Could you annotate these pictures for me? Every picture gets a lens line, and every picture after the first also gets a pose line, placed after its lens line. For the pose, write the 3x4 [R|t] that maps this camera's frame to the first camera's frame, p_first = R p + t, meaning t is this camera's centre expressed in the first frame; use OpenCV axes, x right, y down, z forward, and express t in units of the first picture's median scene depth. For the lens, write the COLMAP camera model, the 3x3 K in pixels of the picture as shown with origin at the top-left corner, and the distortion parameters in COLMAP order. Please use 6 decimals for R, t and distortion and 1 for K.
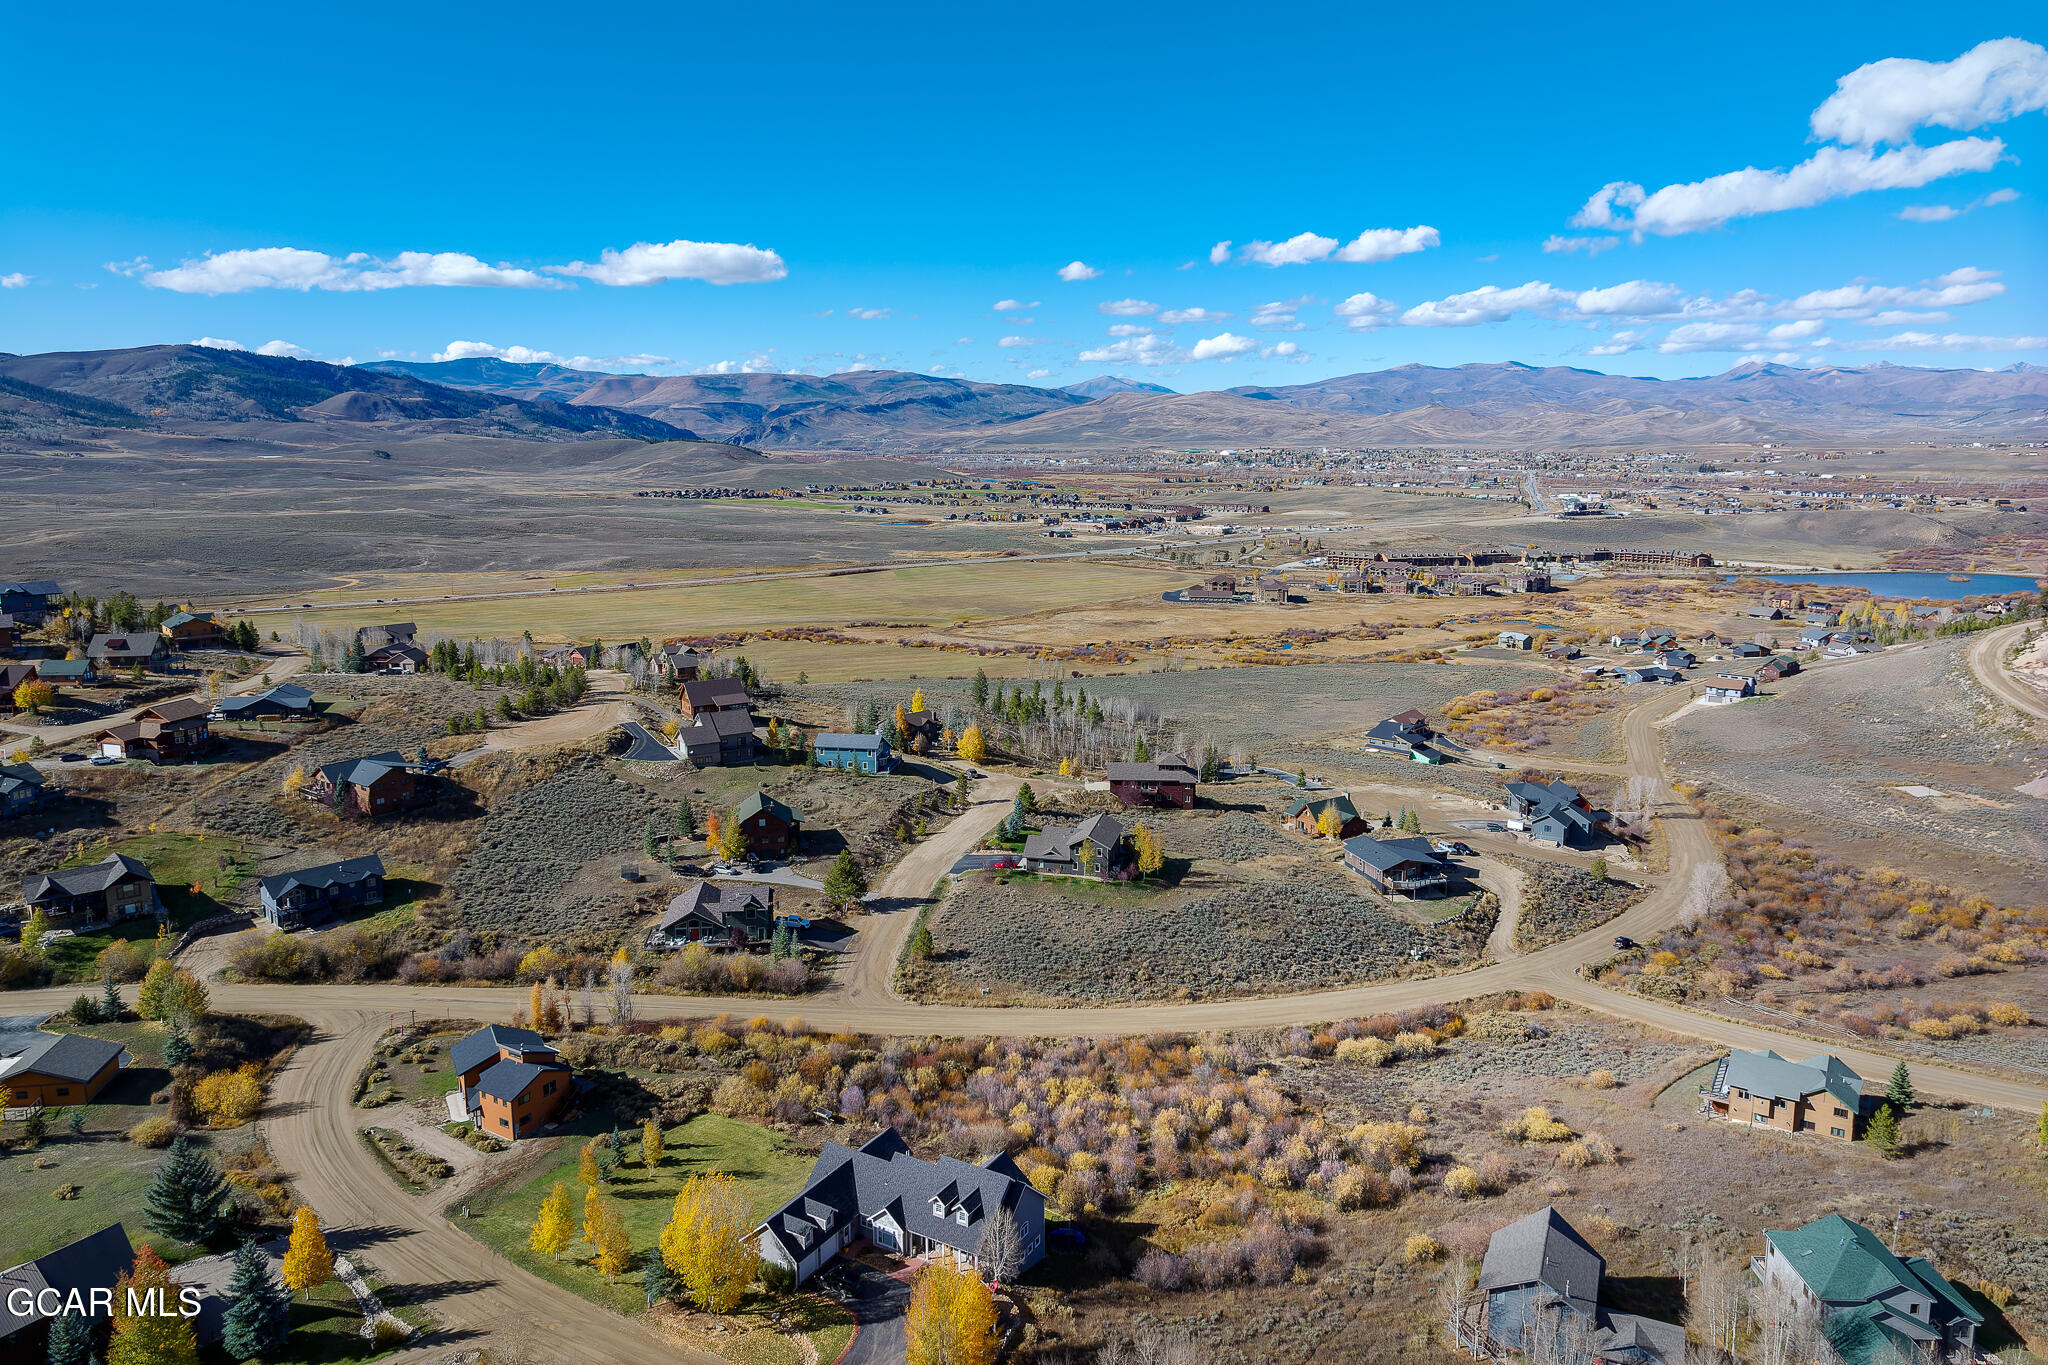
lens RADIAL K [[1357.4, 0, 1031.6], [0, 1357.4, 603.4], [0, 0, 1]] dist [0.001839, 0.000388]
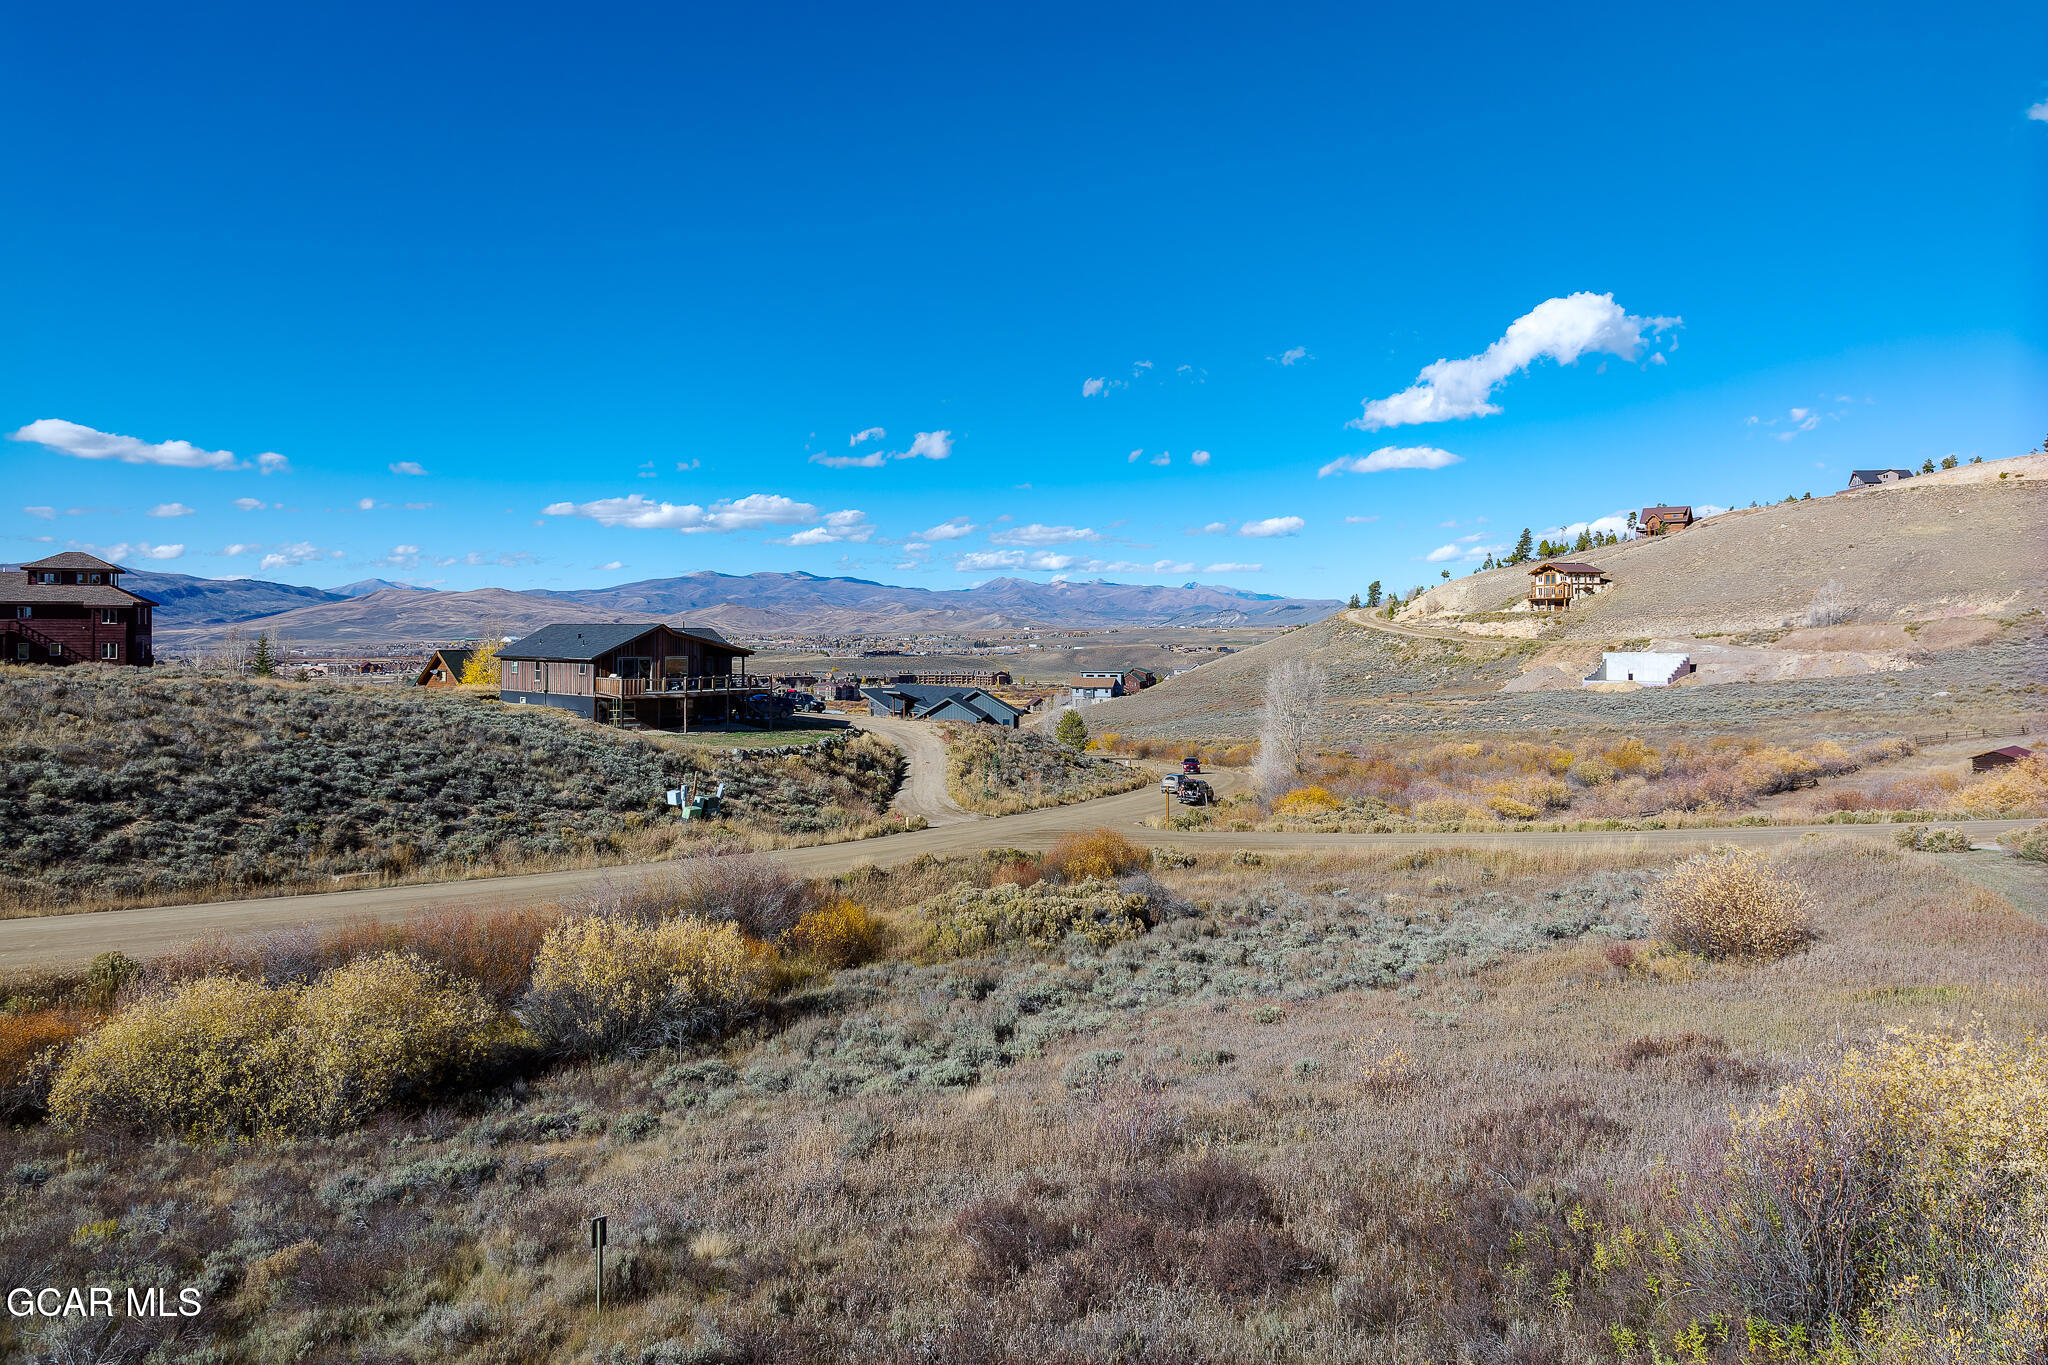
lens RADIAL K [[1354.0, 0, 1031.6], [0, 1354.0, 614.8], [0, 0, 1]] dist [-0.005577, -0.000517]
pose [[0.875241, 0.007068, 0.483635, 0.202888], [0.063860, 0.989452, -0.130028, 0.256471], [-0.479452, 0.144691, 0.865558, 0.690551]]
